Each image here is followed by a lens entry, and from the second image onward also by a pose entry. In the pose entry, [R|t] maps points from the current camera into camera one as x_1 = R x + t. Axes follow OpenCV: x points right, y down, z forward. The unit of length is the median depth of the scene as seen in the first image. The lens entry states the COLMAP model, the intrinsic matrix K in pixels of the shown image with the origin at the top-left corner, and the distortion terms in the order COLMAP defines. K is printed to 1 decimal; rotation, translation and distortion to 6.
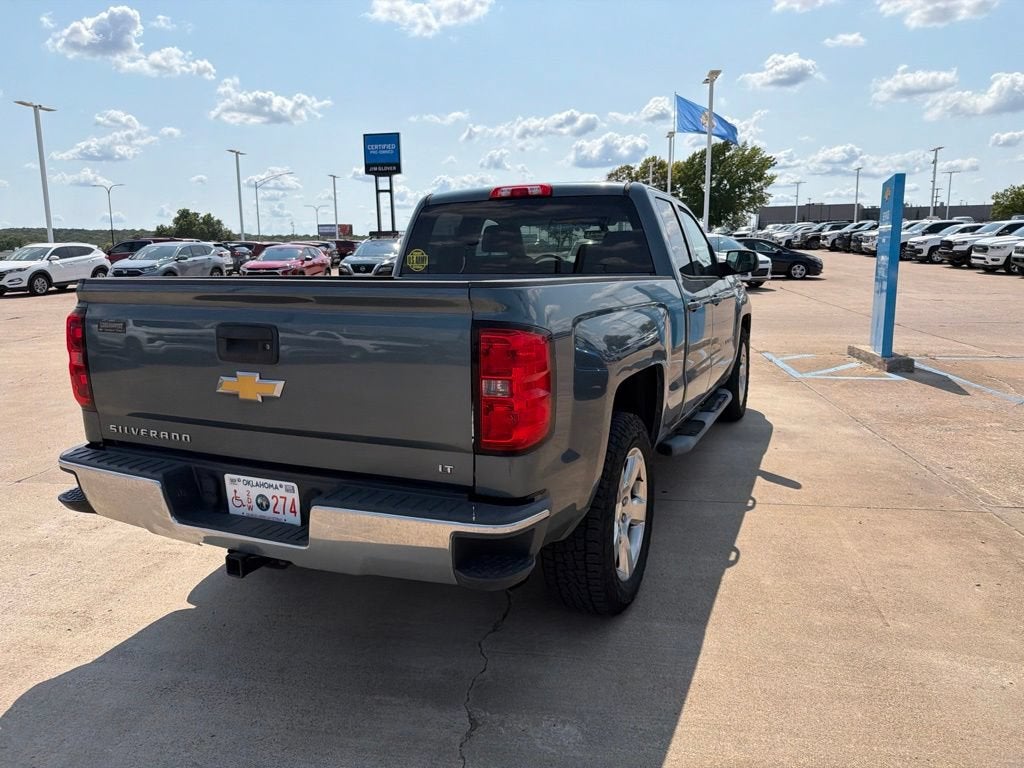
lens RADIAL K [[720.0, 0, 509.1], [0, 720.0, 383.9], [0, 0, 1]] dist [0.032031, -0.048031]
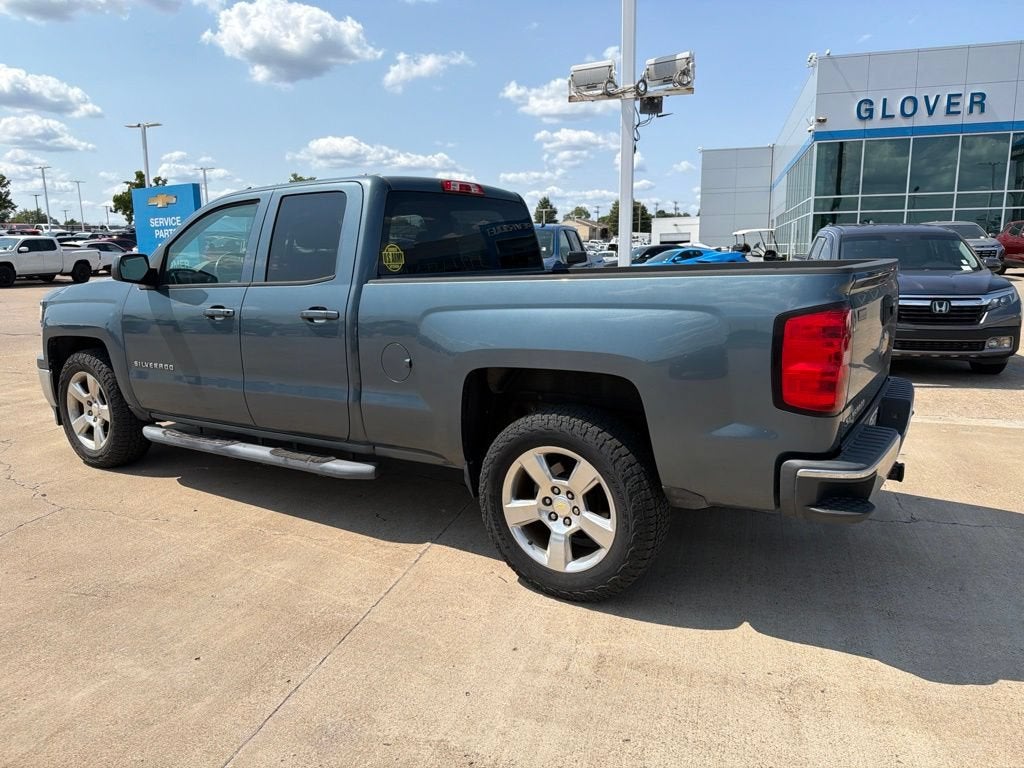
lens RADIAL K [[720.0, 0, 505.6], [0, 720.0, 389.2], [0, 0, 1]] dist [0.032031, -0.048031]
pose [[0.149419, -0.176990, 0.972804, -0.989425], [0.185271, 0.971435, 0.148284, -0.133008], [-0.971261, 0.158076, 0.177942, 0.806005]]
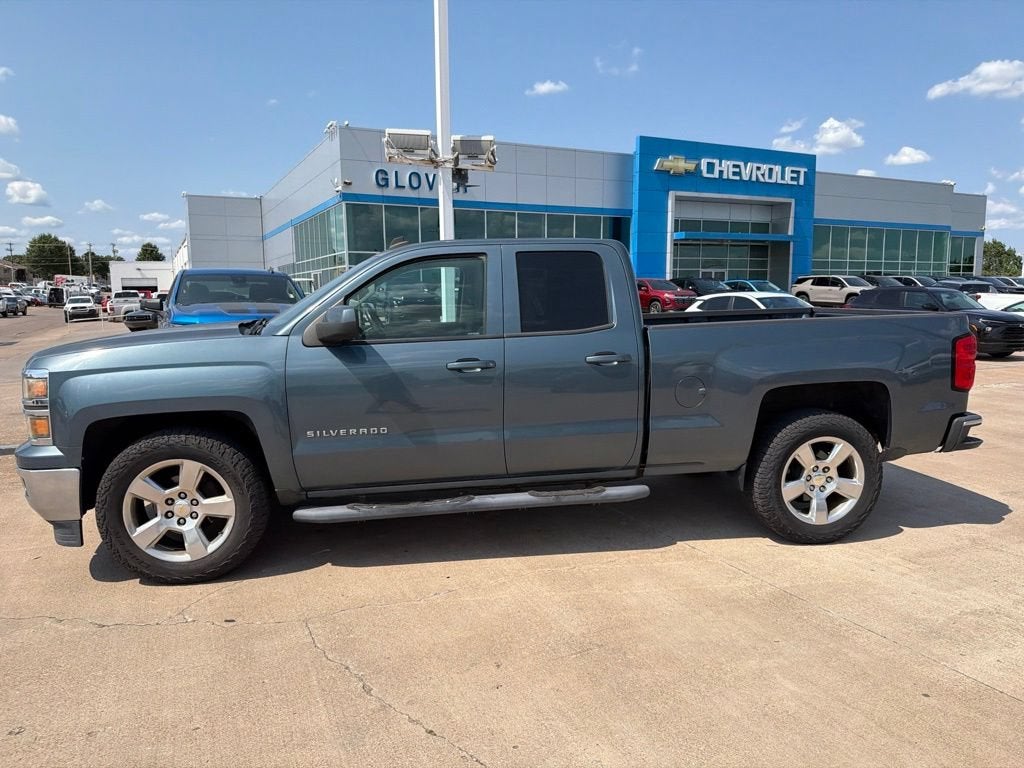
lens RADIAL K [[720.0, 0, 517.1], [0, 720.0, 392.7], [0, 0, 1]] dist [0.032031, -0.048031]
pose [[-0.562155, -0.099547, 0.821019, -0.900550], [0.155435, 0.962322, 0.223107, -0.323972], [-0.812294, 0.253036, -0.525501, 1.777694]]
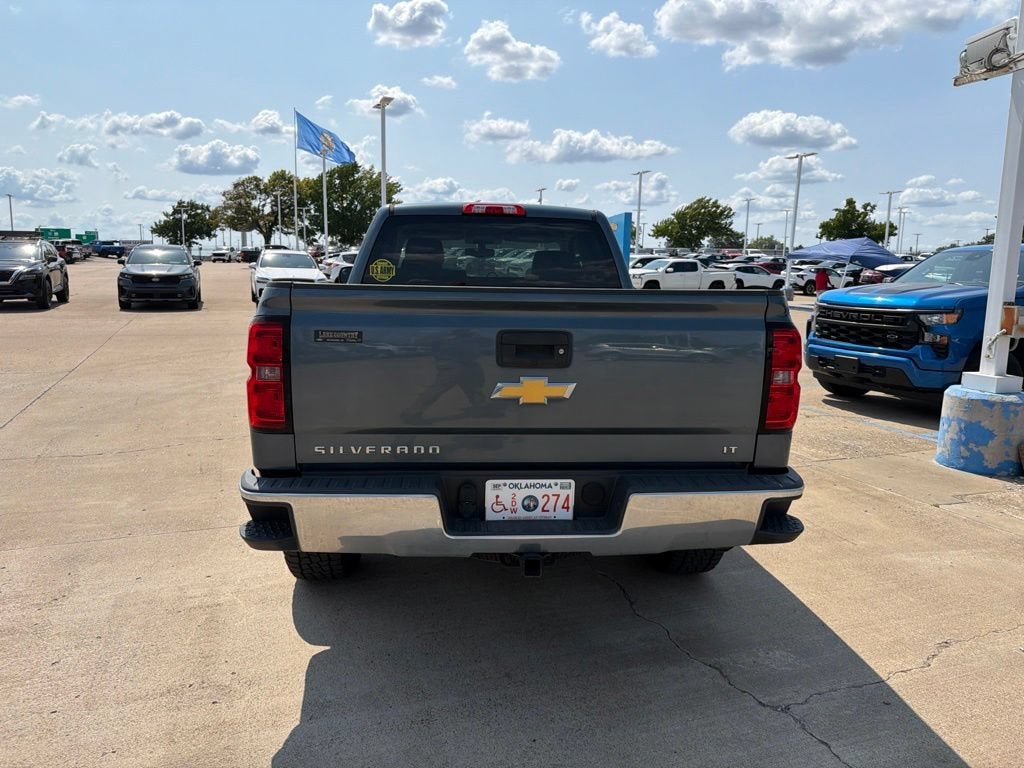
lens RADIAL K [[720.0, 0, 509.2], [0, 720.0, 382.7], [0, 0, 1]] dist [0.032031, -0.048031]
pose [[0.873165, -0.044426, 0.485396, -0.490596], [0.056211, 0.998371, -0.009741, 0.000803], [-0.484173, 0.035790, 0.874240, 0.067200]]
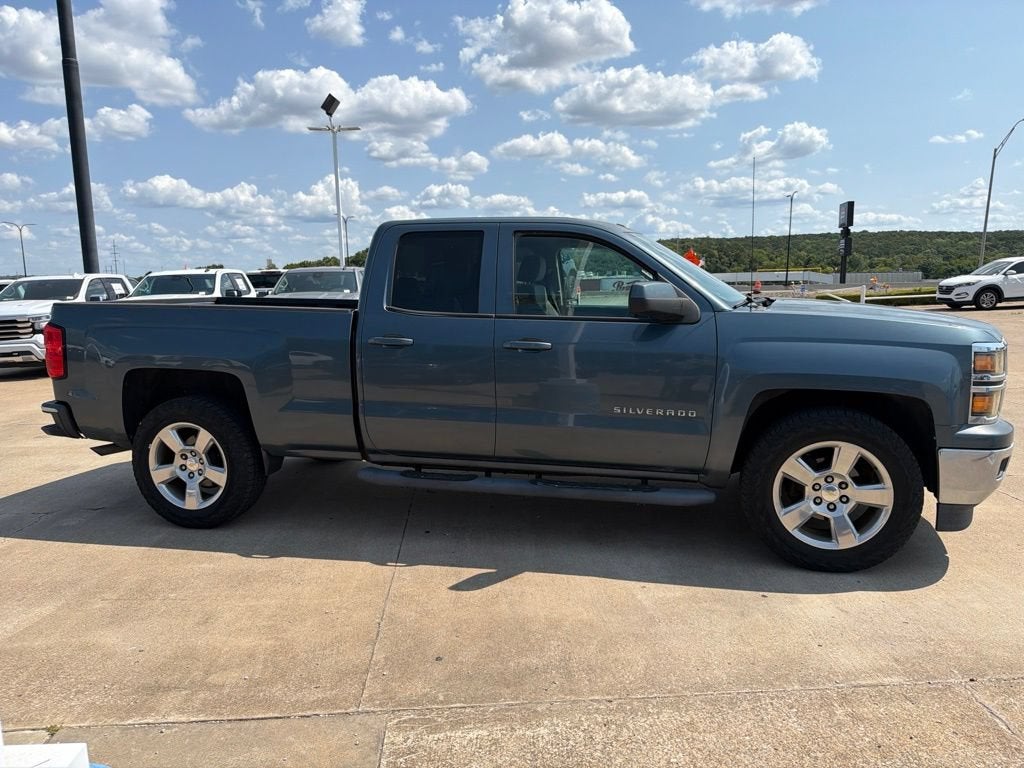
lens RADIAL K [[720.0, 0, 510.3], [0, 720.0, 404.7], [0, 0, 1]] dist [0.032031, -0.048031]
pose [[0.184887, 0.171607, -0.967661, 1.215197], [-0.158272, 0.976983, 0.143020, -0.184667], [0.969931, 0.126711, 0.207792, 0.939804]]
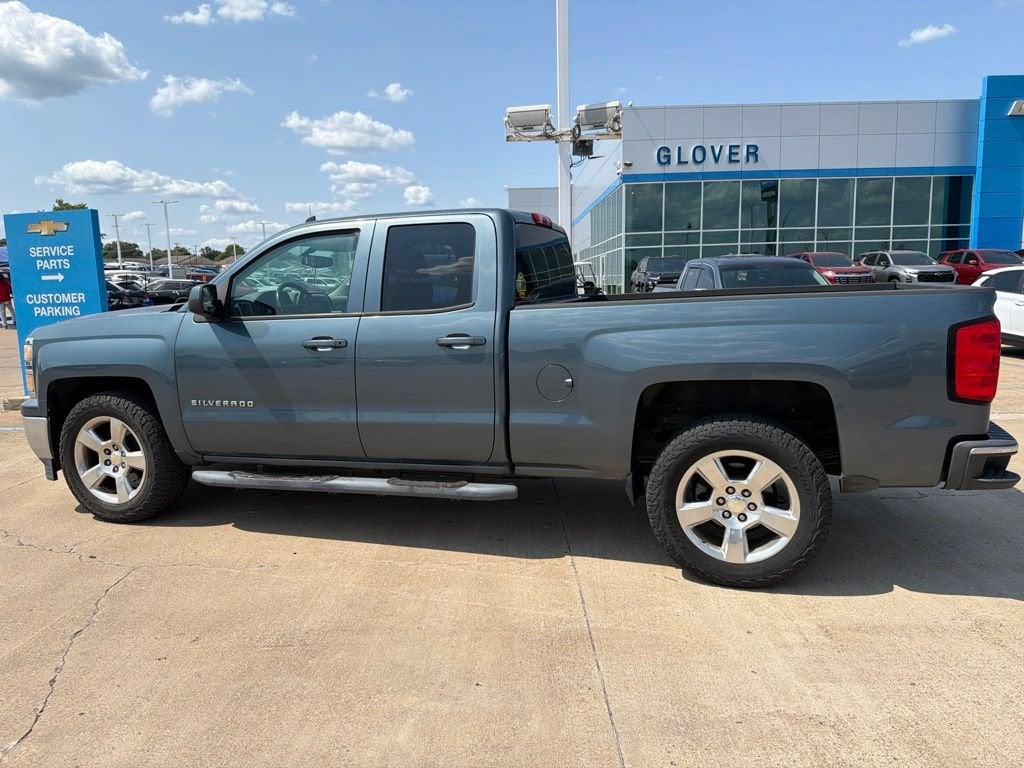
lens RADIAL K [[720.0, 0, 504.4], [0, 720.0, 386.1], [0, 0, 1]] dist [0.032031, -0.048031]
pose [[-0.127011, -0.131991, 0.983080, -1.044083], [0.195315, 0.968375, 0.155251, -0.205497], [-0.972481, 0.211729, -0.097215, 1.203899]]
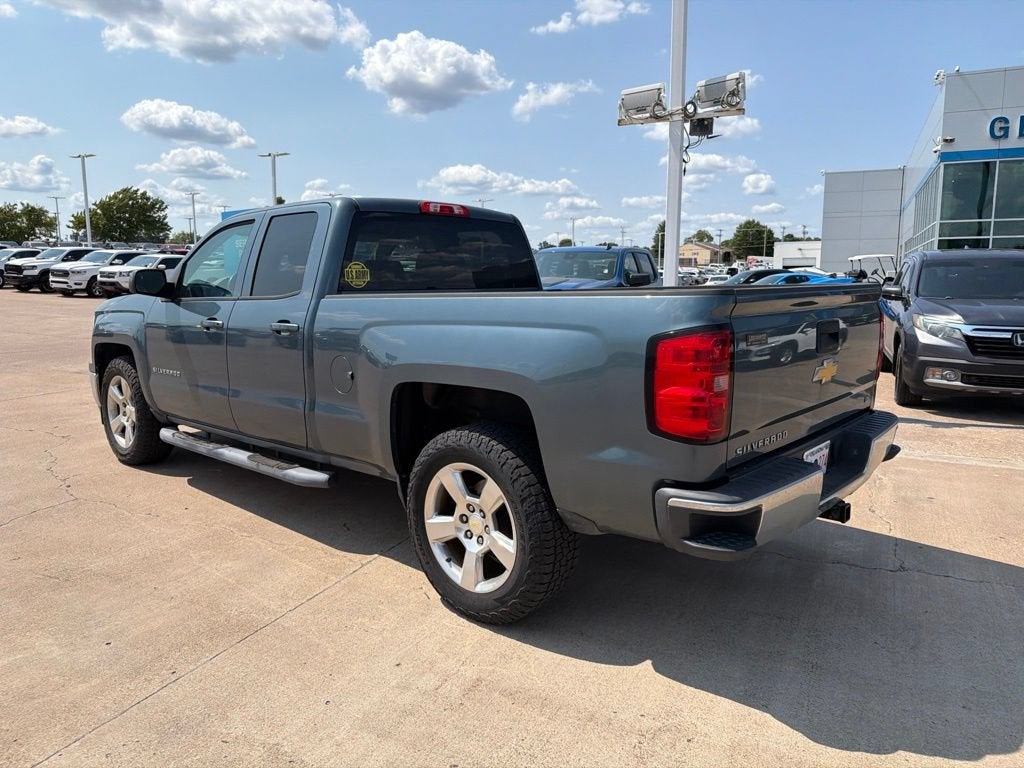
lens RADIAL K [[720.0, 0, 506.7], [0, 720.0, 379.5], [0, 0, 1]] dist [0.032031, -0.048031]
pose [[0.306420, -0.125832, 0.943543, -0.947643], [0.164500, 0.983311, 0.077714, -0.093600], [-0.937575, 0.131399, 0.322006, 0.617581]]
